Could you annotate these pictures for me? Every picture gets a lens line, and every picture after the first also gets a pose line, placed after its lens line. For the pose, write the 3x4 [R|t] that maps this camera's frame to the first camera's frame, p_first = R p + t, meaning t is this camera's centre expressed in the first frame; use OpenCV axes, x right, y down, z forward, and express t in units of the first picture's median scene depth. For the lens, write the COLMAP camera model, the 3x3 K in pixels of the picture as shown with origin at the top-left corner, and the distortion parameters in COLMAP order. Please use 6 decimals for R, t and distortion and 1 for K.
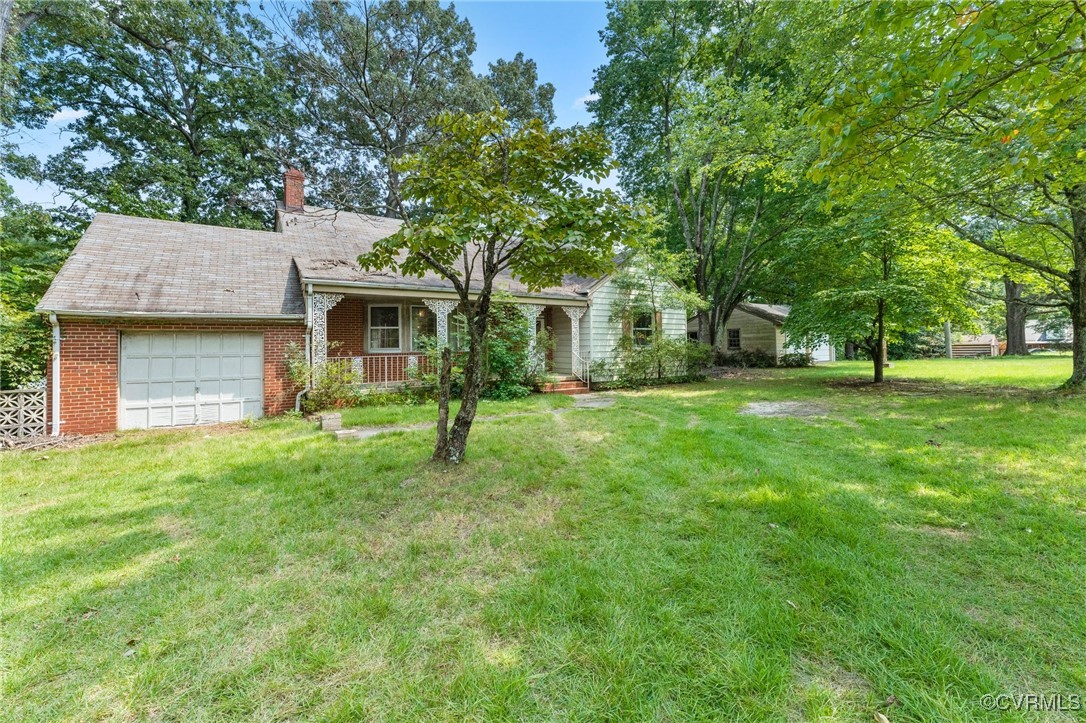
lens RADIAL K [[453.5, 0, 538.4], [0, 453.5, 340.9], [0, 0, 1]] dist [-0.003787, 0.000627]
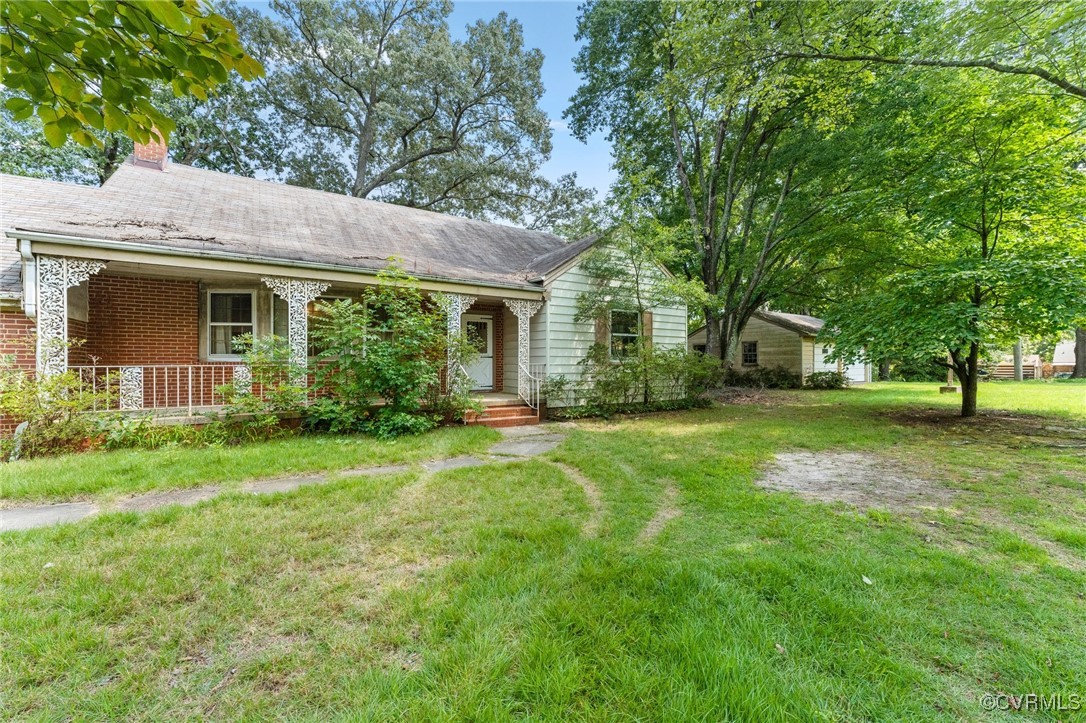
lens RADIAL K [[453.5, 0, 542.3], [0, 453.5, 366.8], [0, 0, 1]] dist [-0.003787, 0.000627]
pose [[0.999705, 0.014751, -0.019299, 0.112318], [-0.014288, 0.999612, 0.023926, 0.009400], [0.019644, -0.023644, 0.999527, 0.268871]]
